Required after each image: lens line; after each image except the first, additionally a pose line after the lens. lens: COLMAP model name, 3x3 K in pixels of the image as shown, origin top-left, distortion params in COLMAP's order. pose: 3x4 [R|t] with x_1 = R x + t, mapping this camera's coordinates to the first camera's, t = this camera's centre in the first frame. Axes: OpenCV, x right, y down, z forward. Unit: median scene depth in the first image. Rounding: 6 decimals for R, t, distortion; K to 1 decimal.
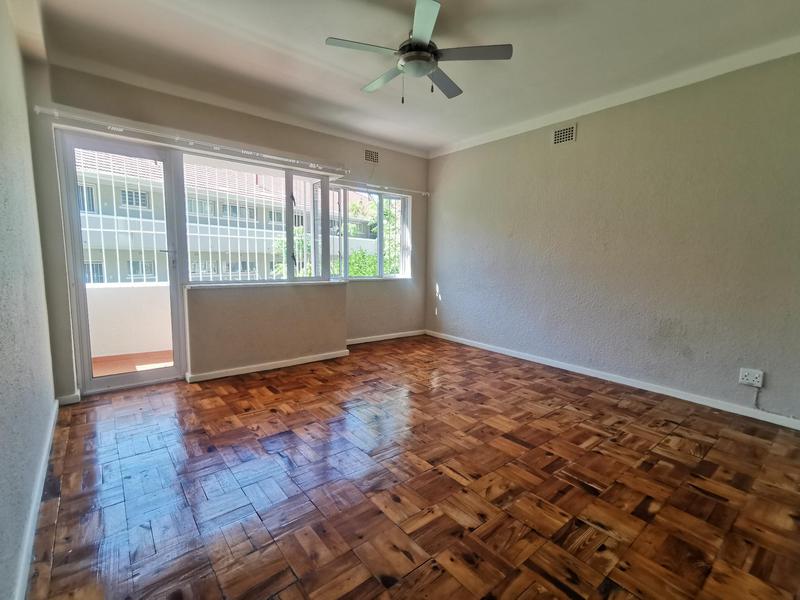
lens RADIAL K [[367.9, 0, 400.0], [0, 367.9, 300.0], [0, 0, 1]] dist [0.002361, 0.000414]
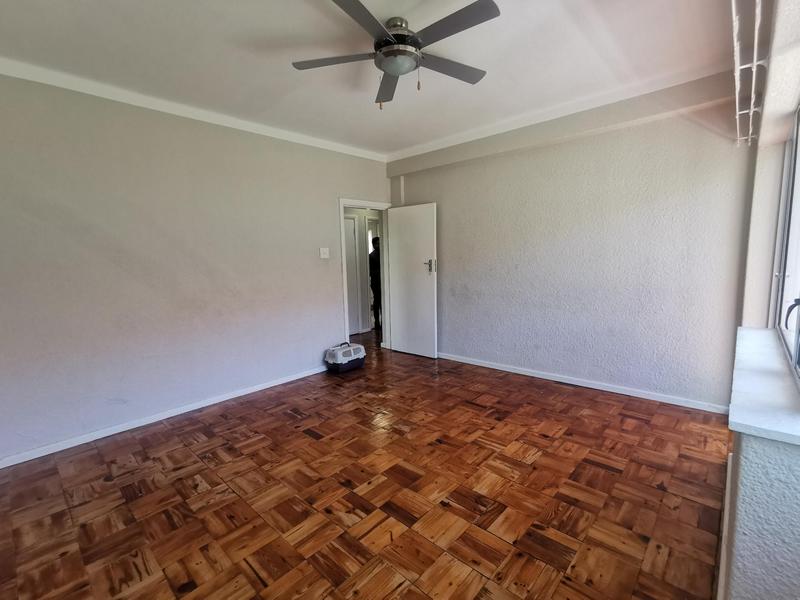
lens RADIAL K [[367.9, 0, 400.0], [0, 367.9, 300.0], [0, 0, 1]] dist [0.002361, 0.000414]
pose [[-0.990827, 0.027312, -0.132347, 0.171089], [-0.002710, 0.975151, 0.221525, -0.293038], [0.135109, 0.219851, -0.966132, 1.955606]]
